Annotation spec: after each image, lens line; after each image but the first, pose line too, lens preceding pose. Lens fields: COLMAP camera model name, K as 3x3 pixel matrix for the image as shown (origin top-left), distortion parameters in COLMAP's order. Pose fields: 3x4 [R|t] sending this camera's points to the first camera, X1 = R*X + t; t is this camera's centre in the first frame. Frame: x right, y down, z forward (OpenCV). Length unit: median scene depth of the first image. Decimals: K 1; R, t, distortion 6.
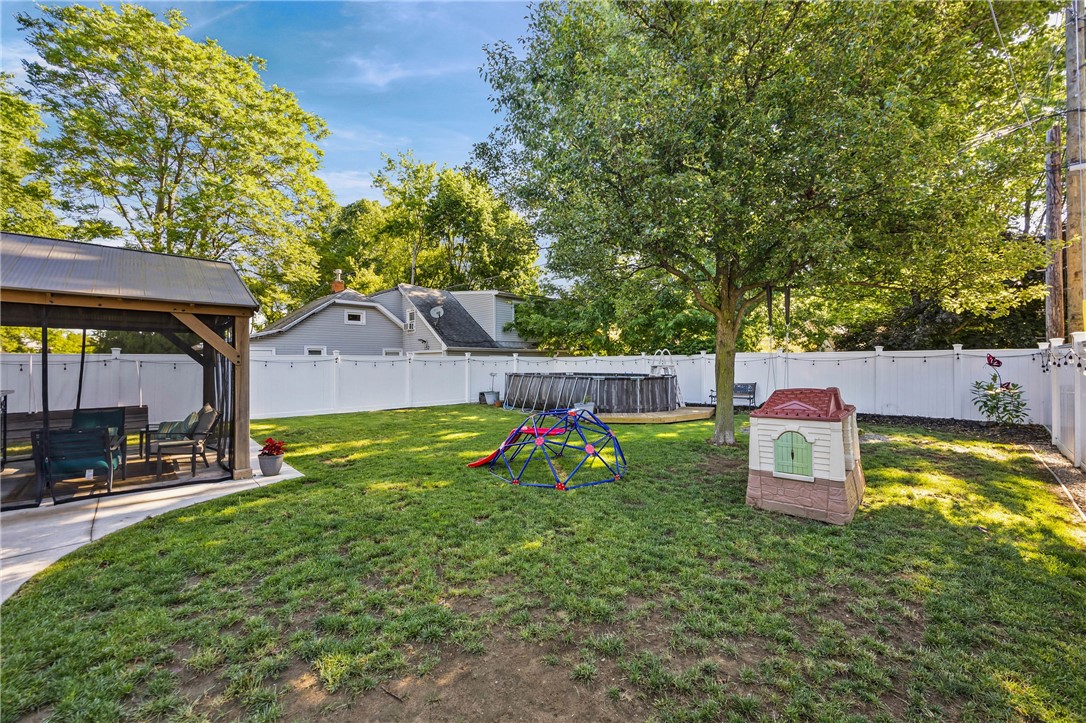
lens RADIAL K [[415.6, 0, 543.0], [0, 415.6, 361.5], [0, 0, 1]] dist [-0.001484, -0.000530]
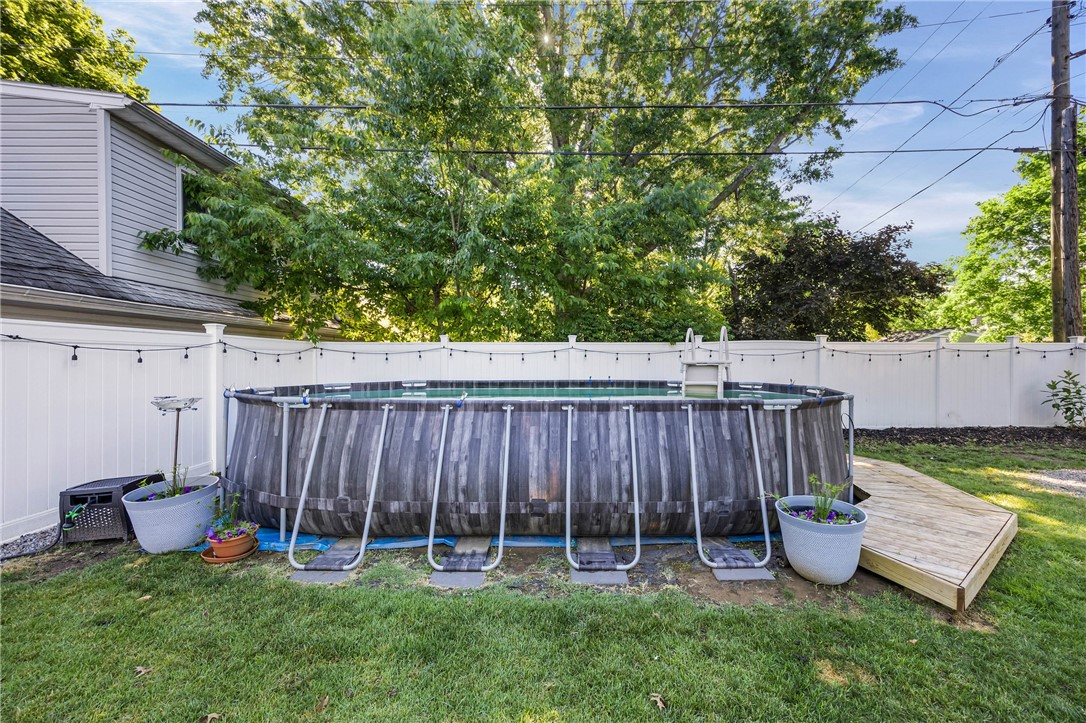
lens RADIAL K [[415.6, 0, 543.0], [0, 415.6, 361.5], [0, 0, 1]] dist [-0.001484, -0.000530]
pose [[0.663447, -0.000218, 0.748223, -0.158644], [-0.005724, 0.999969, 0.005368, 0.006401], [-0.748201, -0.007844, 0.663426, 0.725373]]
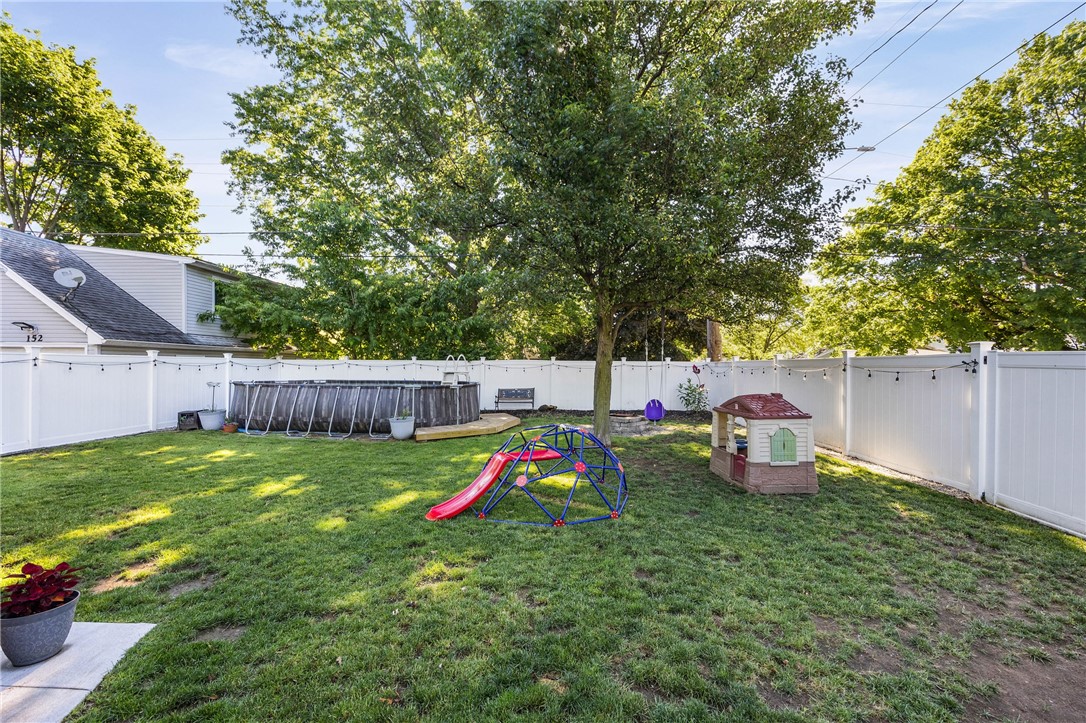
lens RADIAL K [[435.8, 0, 525.1], [0, 435.8, 368.8], [0, 0, 1]] dist [-0.001985, -0.000298]
pose [[0.726696, 0.004959, 0.686941, -0.241506], [-0.011527, 0.999921, 0.004976, -0.003470], [-0.686862, -0.011534, 0.726696, 0.153218]]
